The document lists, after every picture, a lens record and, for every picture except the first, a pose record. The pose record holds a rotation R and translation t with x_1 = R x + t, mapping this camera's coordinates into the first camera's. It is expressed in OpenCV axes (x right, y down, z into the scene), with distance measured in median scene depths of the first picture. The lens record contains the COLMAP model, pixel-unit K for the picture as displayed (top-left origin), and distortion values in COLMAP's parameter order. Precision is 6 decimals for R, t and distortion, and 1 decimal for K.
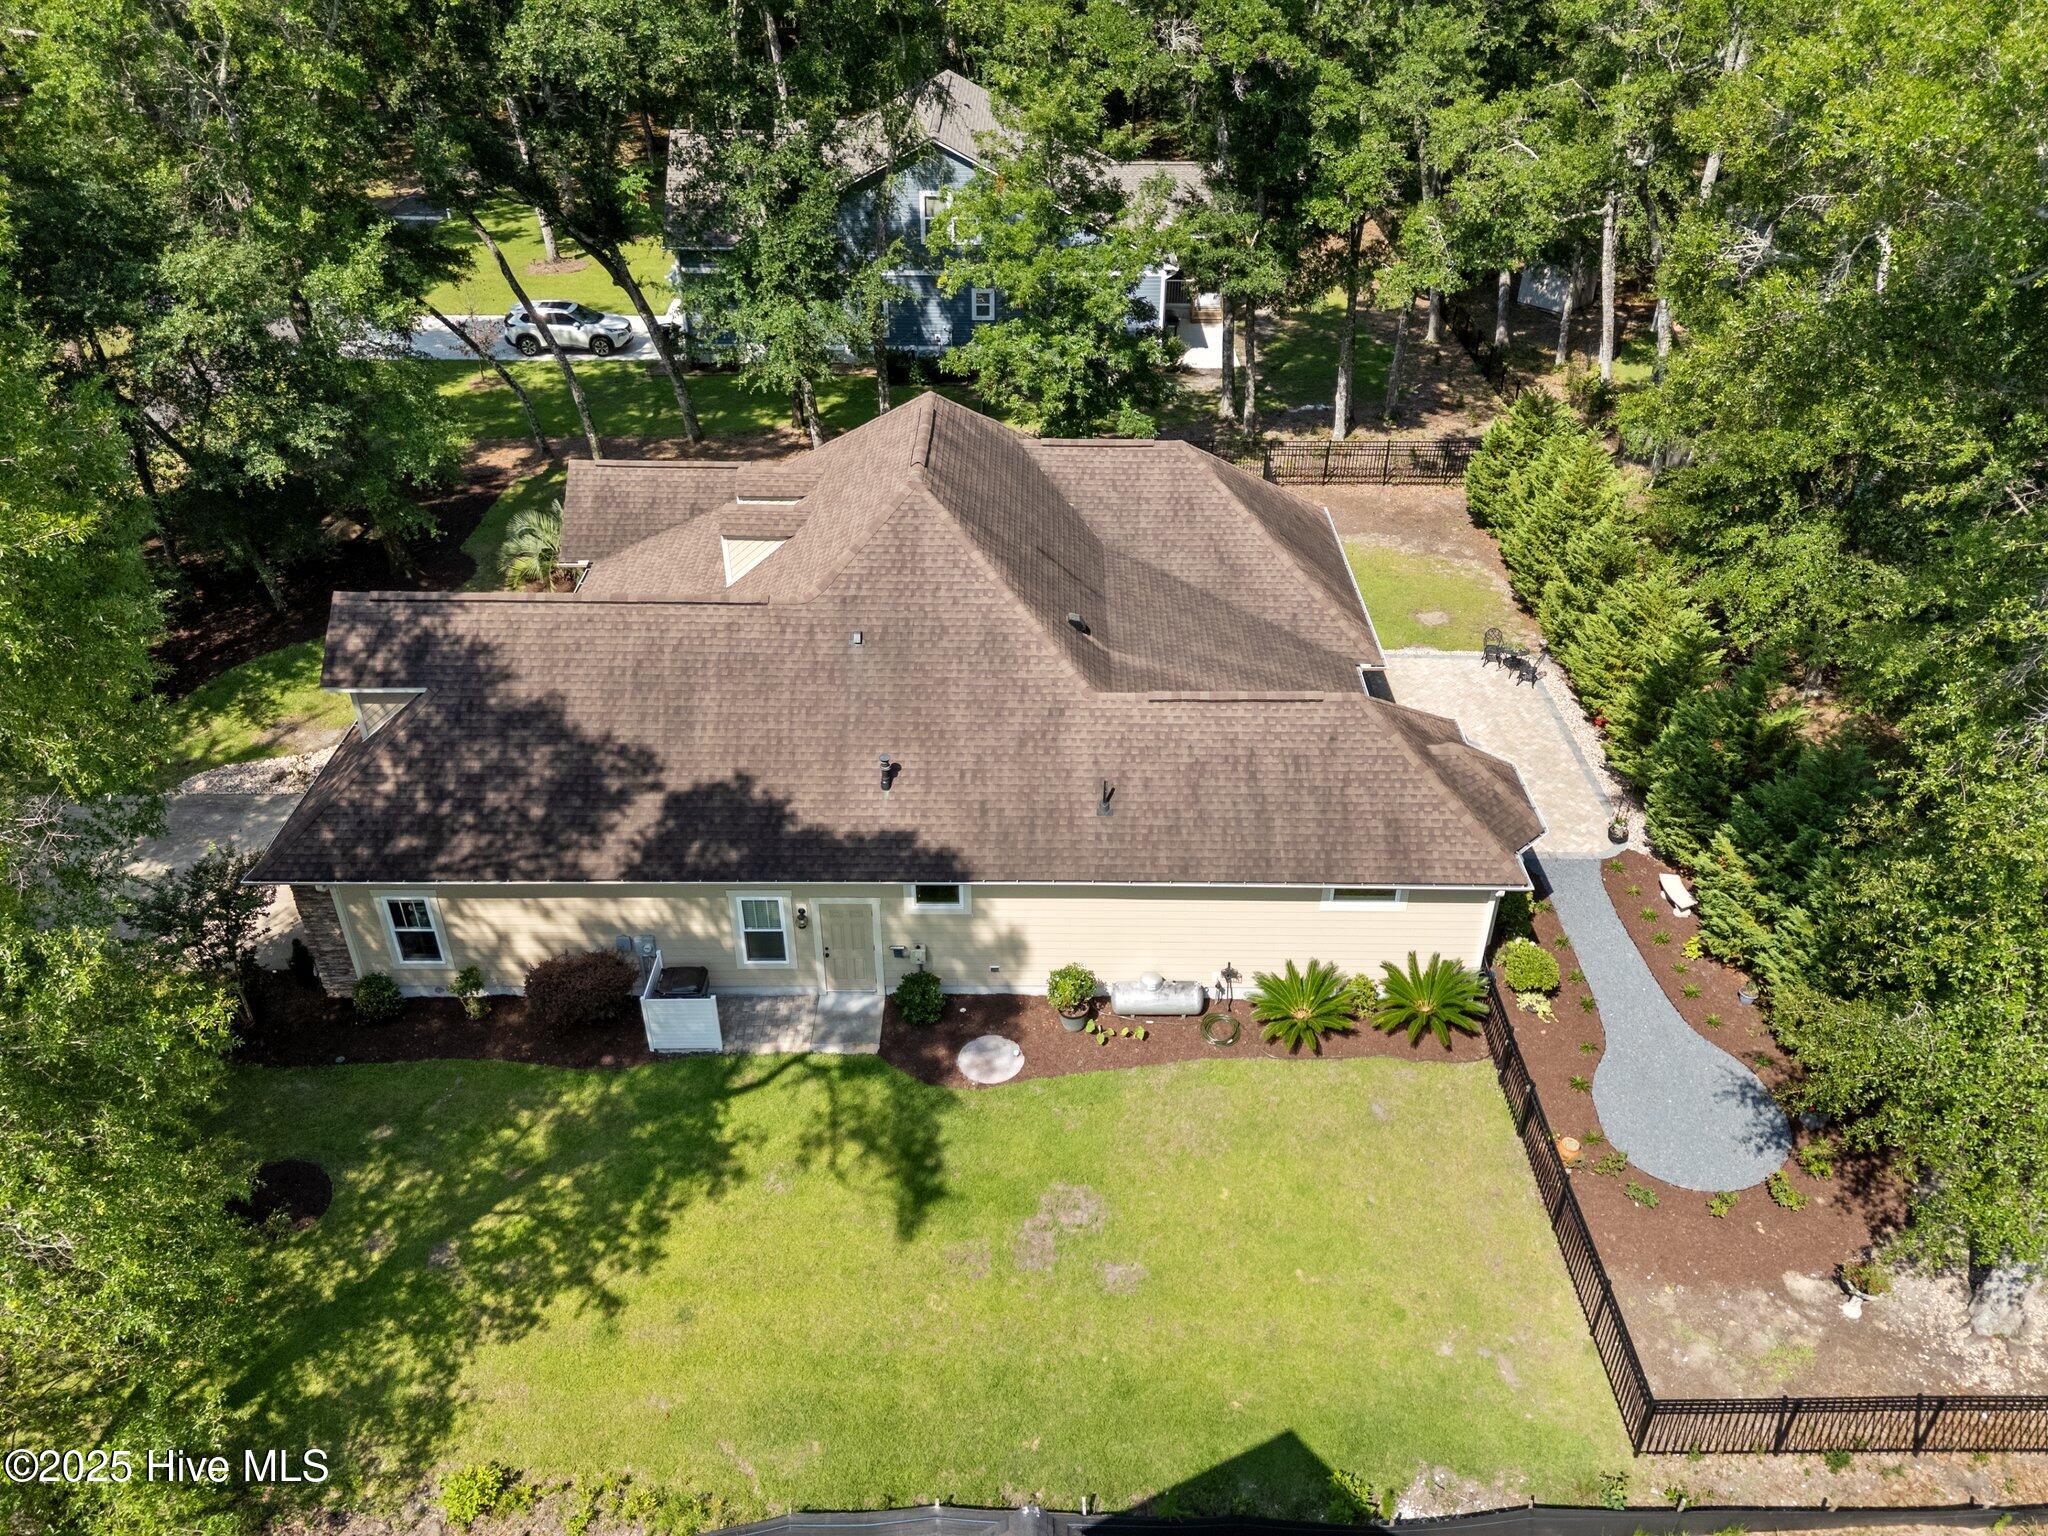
lens RADIAL K [[1491.5, 0, 1020.8], [0, 1491.5, 759.0], [0, 0, 1]] dist [0.086360, -0.088477]
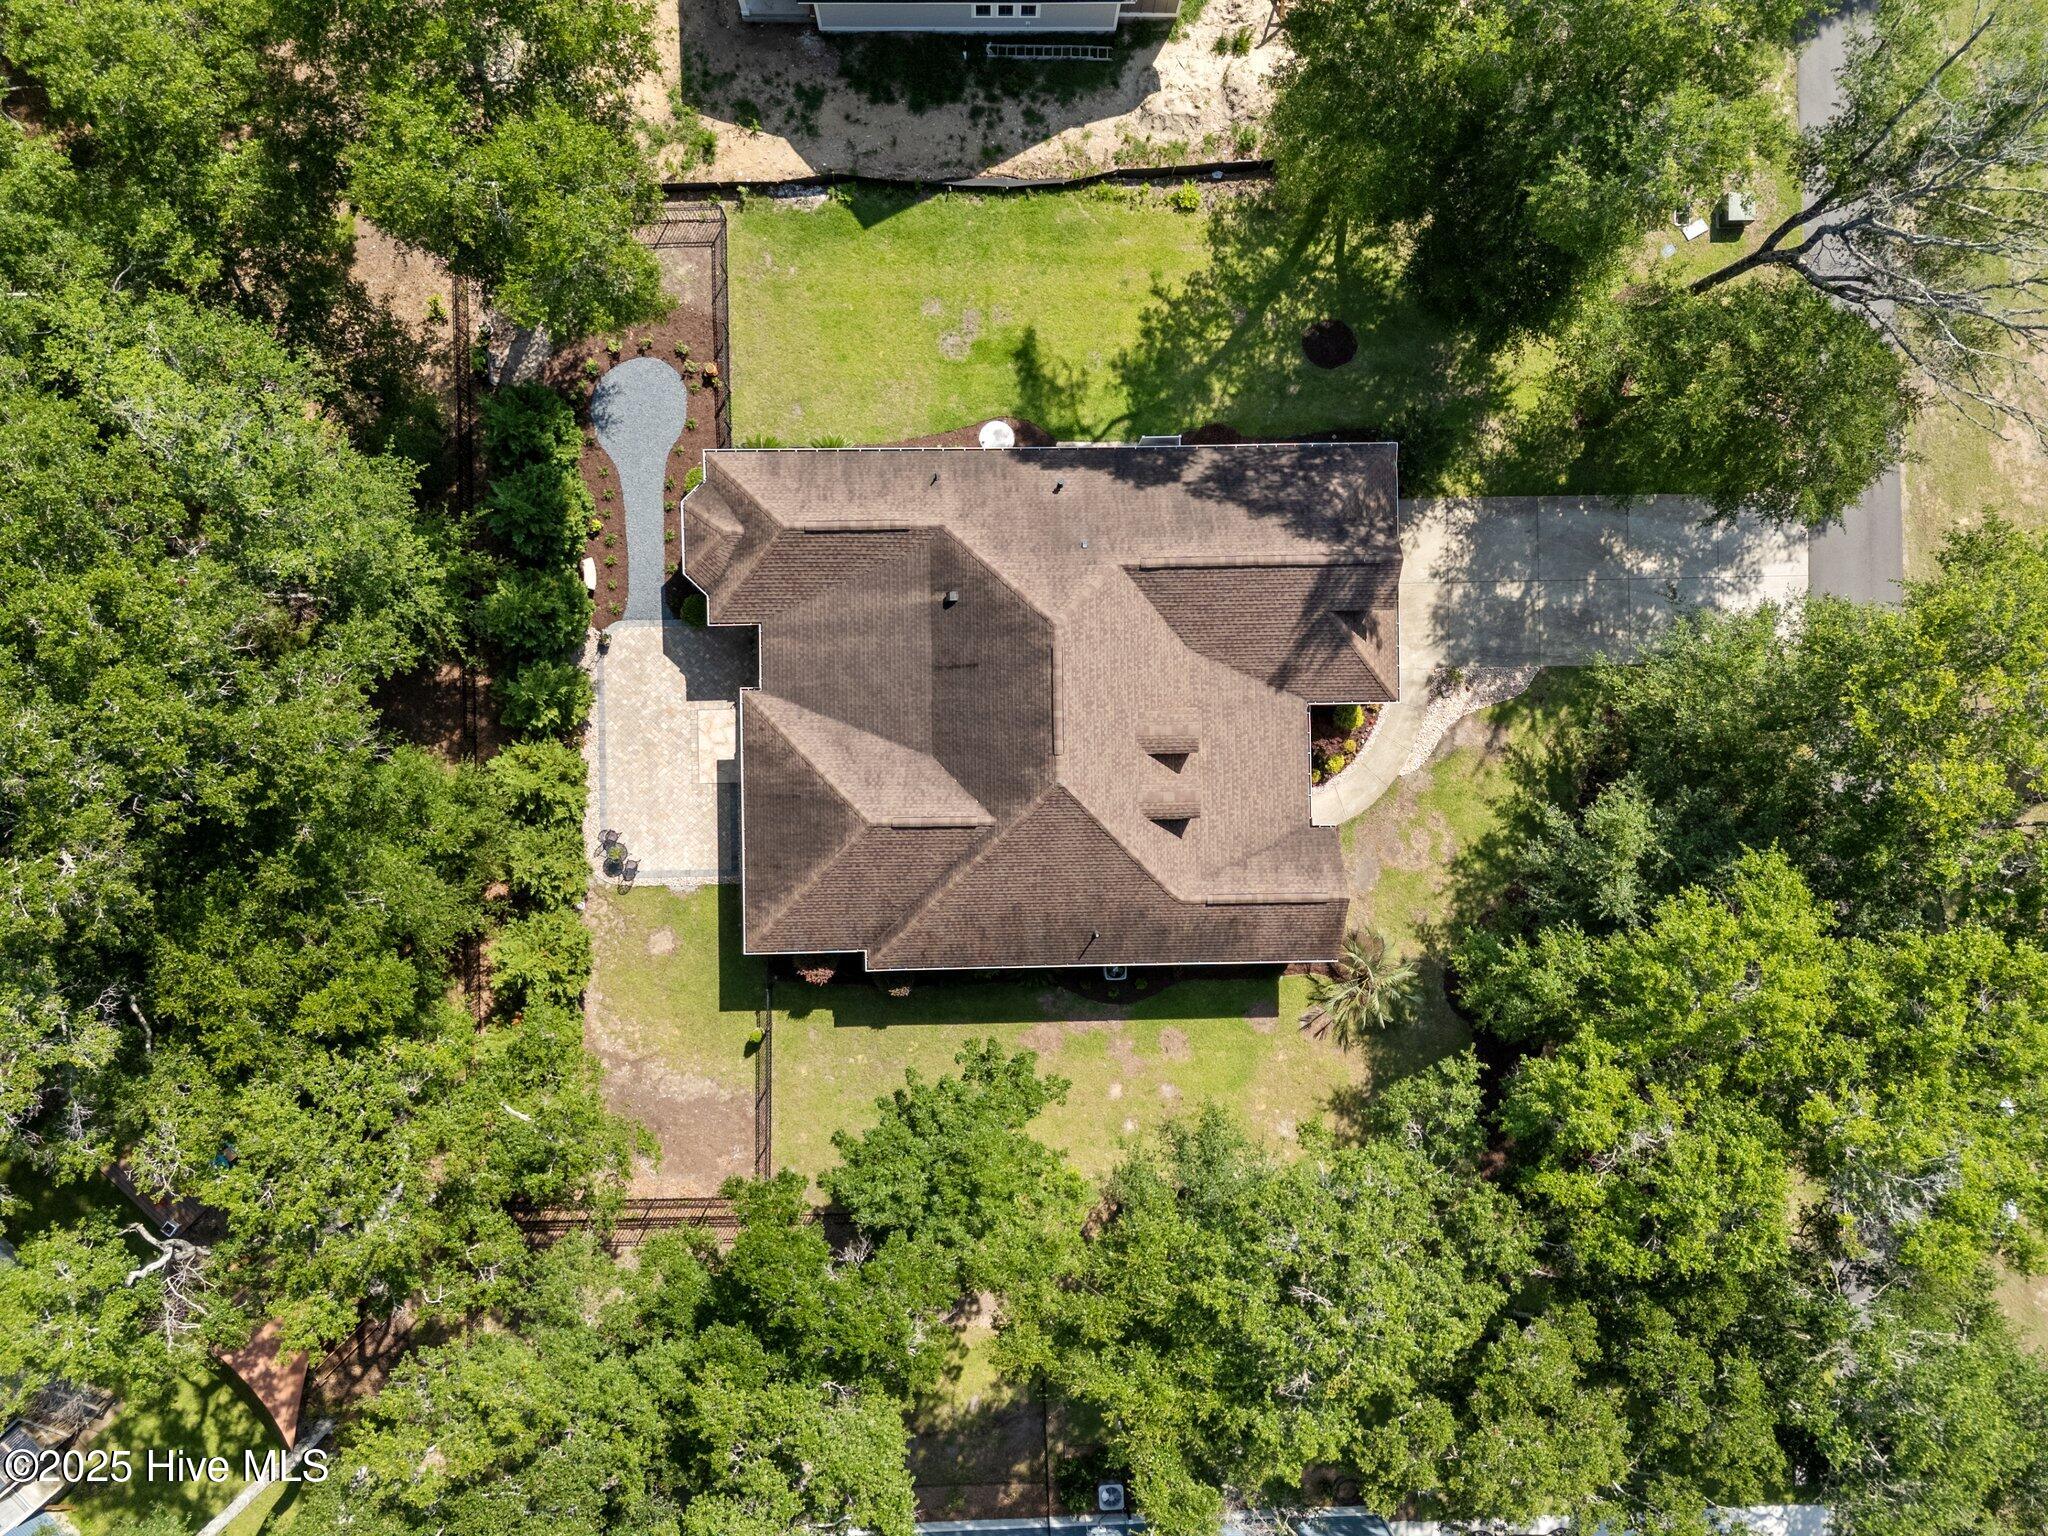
lens RADIAL K [[1491.5, 0, 1020.8], [0, 1491.5, 759.0], [0, 0, 1]] dist [0.086360, -0.088477]
pose [[-0.999225, 0.022028, -0.032613, 0.020960], [-0.039355, -0.555367, 0.830674, -1.756109], [0.000186, 0.831314, 0.555804, 0.305769]]
